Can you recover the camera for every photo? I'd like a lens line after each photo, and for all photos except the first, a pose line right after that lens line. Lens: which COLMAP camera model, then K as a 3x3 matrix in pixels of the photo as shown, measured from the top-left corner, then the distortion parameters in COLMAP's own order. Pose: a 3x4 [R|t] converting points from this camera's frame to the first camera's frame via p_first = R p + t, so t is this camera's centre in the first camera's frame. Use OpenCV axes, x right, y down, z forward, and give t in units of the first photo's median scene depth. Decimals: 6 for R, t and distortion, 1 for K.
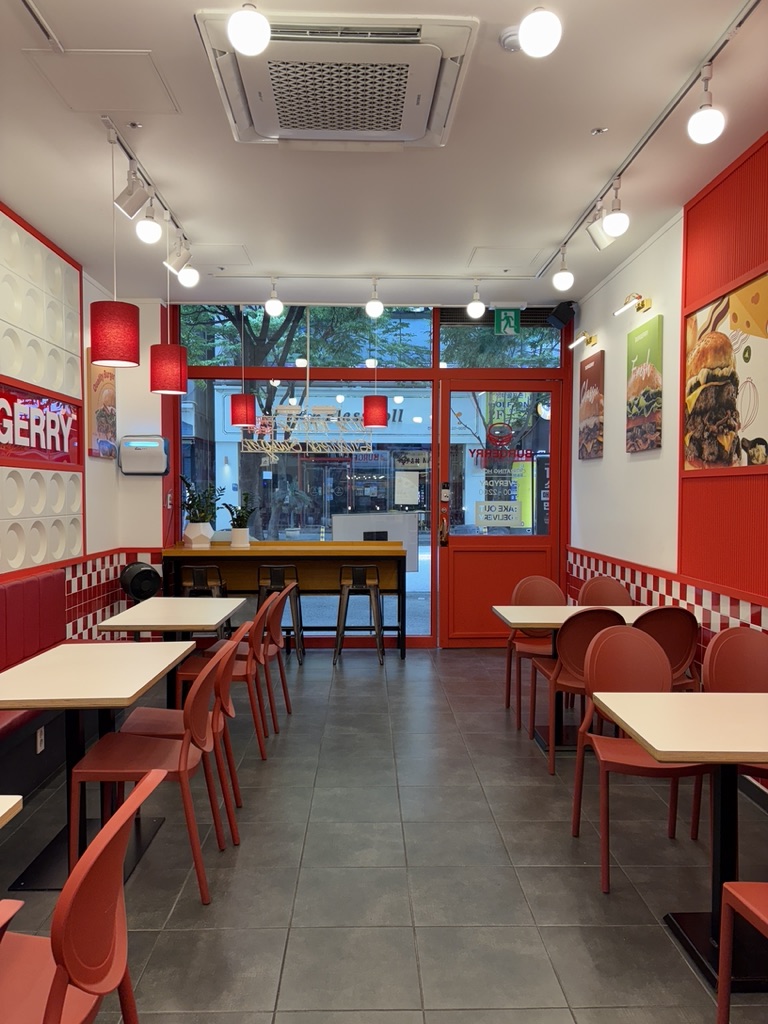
lens RADIAL K [[769.3, 0, 380.1], [0, 769.3, 514.2], [0, 0, 1]] dist [0.057586, -0.043364]
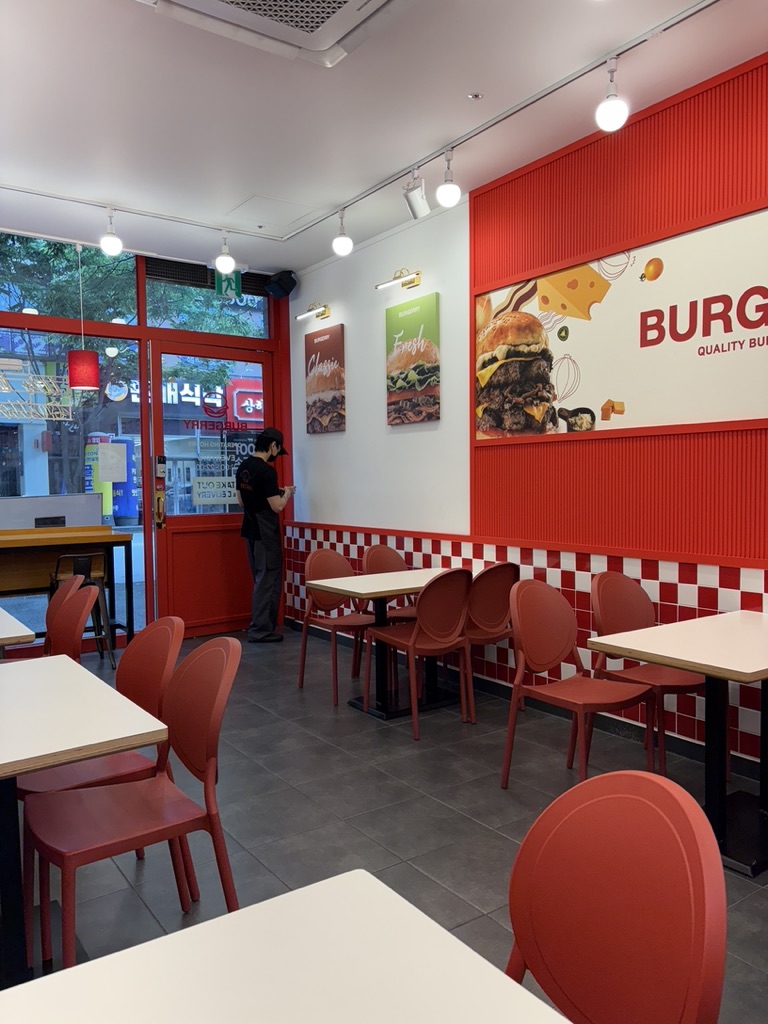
lens RADIAL K [[769.3, 0, 386.6], [0, 769.3, 517.2], [0, 0, 1]] dist [0.057586, -0.043364]
pose [[0.832022, -0.040838, 0.553237, -0.315372], [0.030069, 0.999141, 0.028532, 0.017622], [-0.553927, -0.007105, 0.832535, 0.175848]]
